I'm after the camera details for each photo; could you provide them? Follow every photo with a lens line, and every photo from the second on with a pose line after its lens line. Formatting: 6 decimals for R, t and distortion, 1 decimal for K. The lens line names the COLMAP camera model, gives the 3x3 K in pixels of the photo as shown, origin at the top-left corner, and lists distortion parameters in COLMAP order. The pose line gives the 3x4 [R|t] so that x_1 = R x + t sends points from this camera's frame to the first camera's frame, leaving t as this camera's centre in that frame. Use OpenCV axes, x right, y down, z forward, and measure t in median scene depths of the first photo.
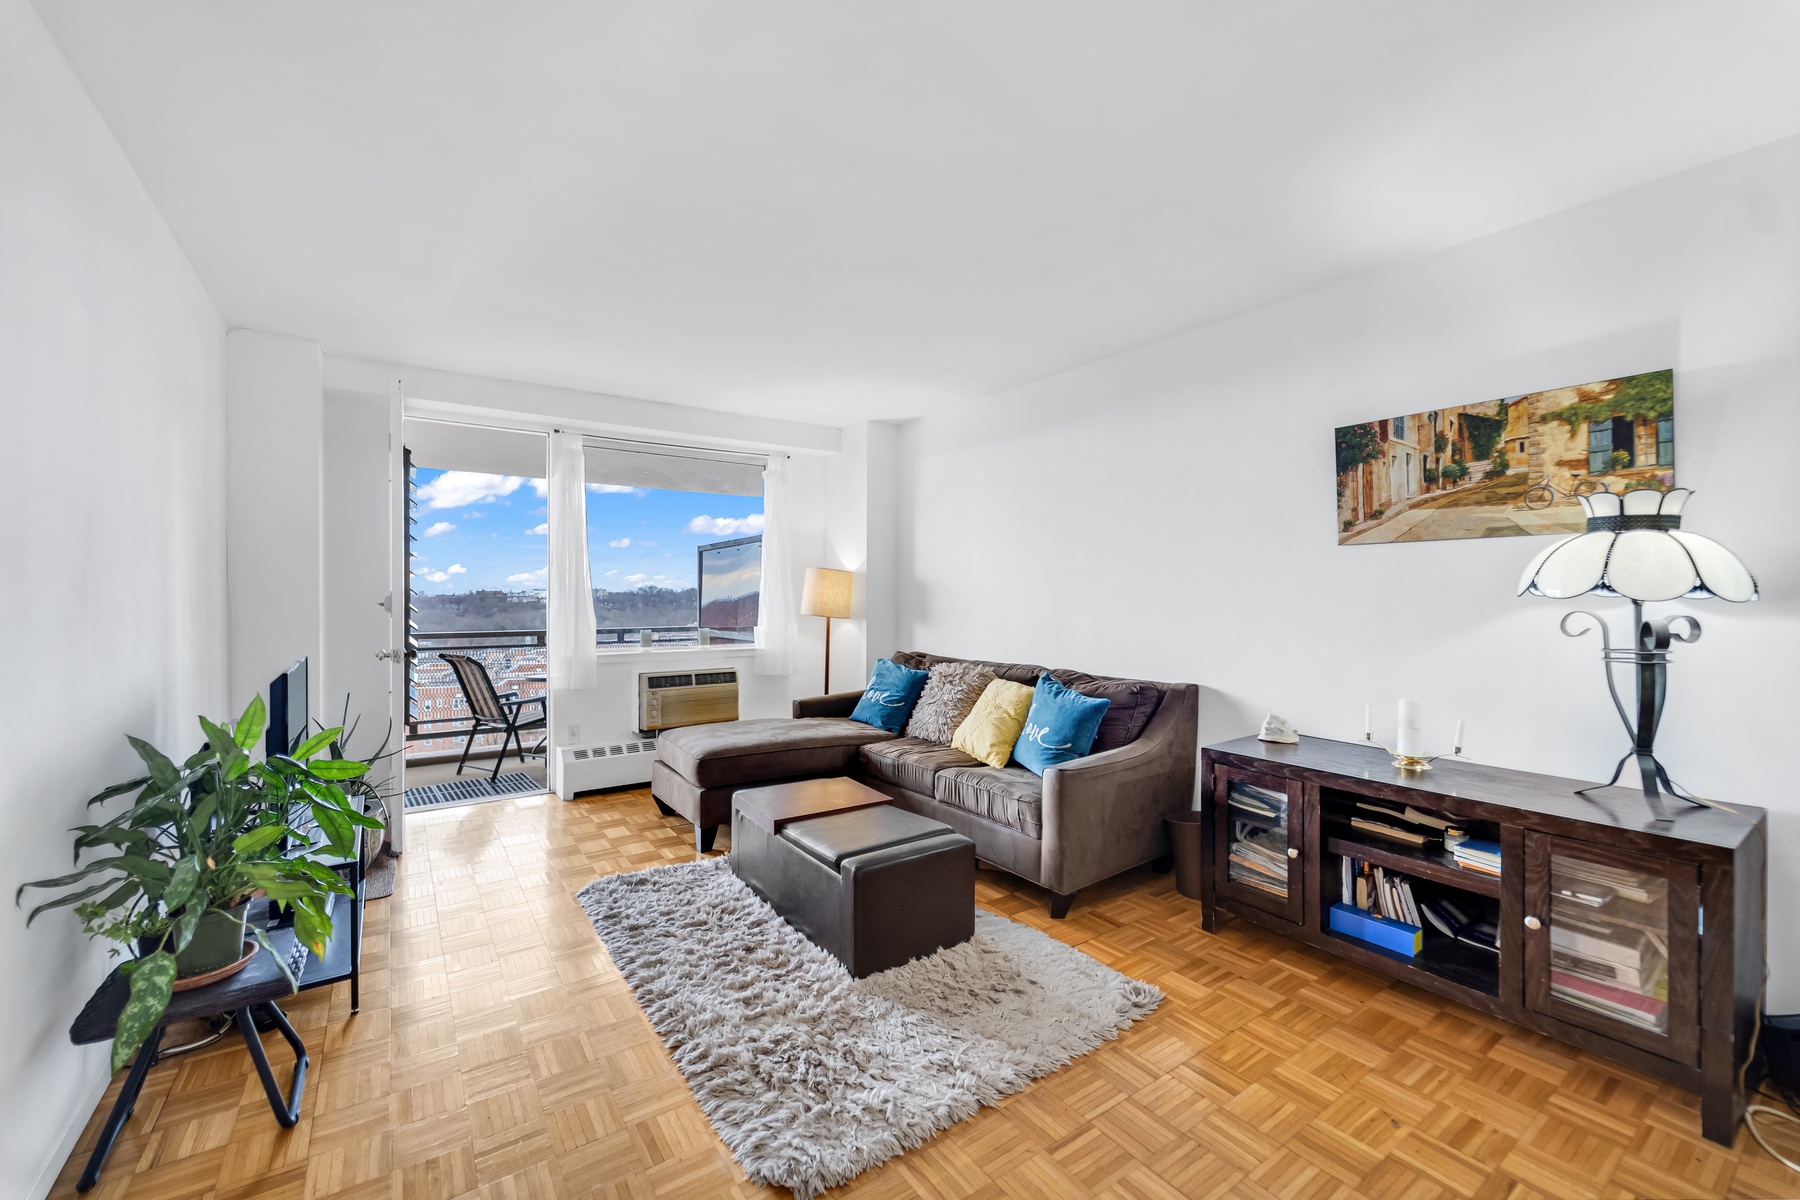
lens RADIAL K [[733.4, 0, 900.0], [0, 733.4, 600.0], [0, 0, 1]] dist [-0.000320, -0.000059]
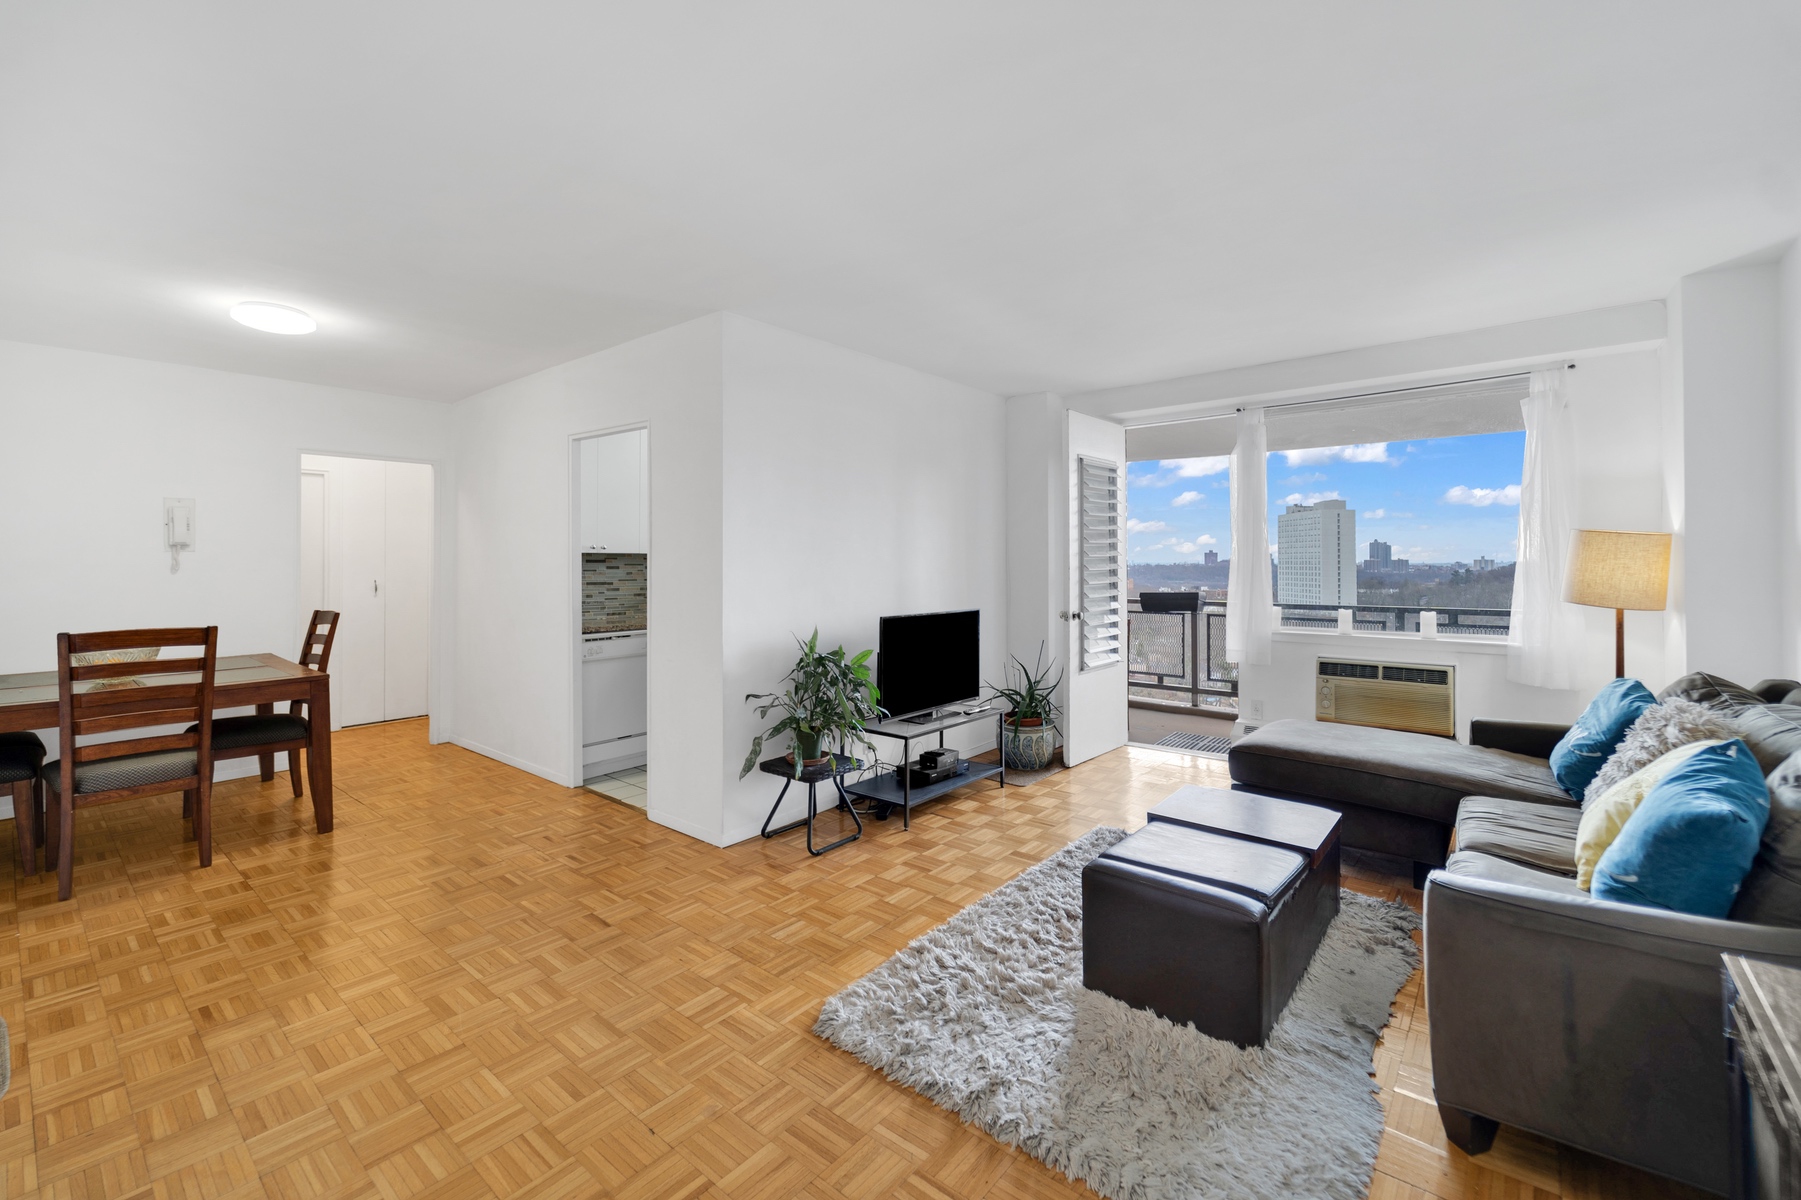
lens RADIAL K [[755.5, 0, 901.3], [0, 755.5, 562.8], [0, 0, 1]] dist [0.000447, 0.000017]
pose [[0.267767, -0.003423, -0.963477, 0.413184], [-0.002233, 0.999989, -0.004173, -0.011024], [0.963481, 0.003268, 0.267757, 0.259132]]
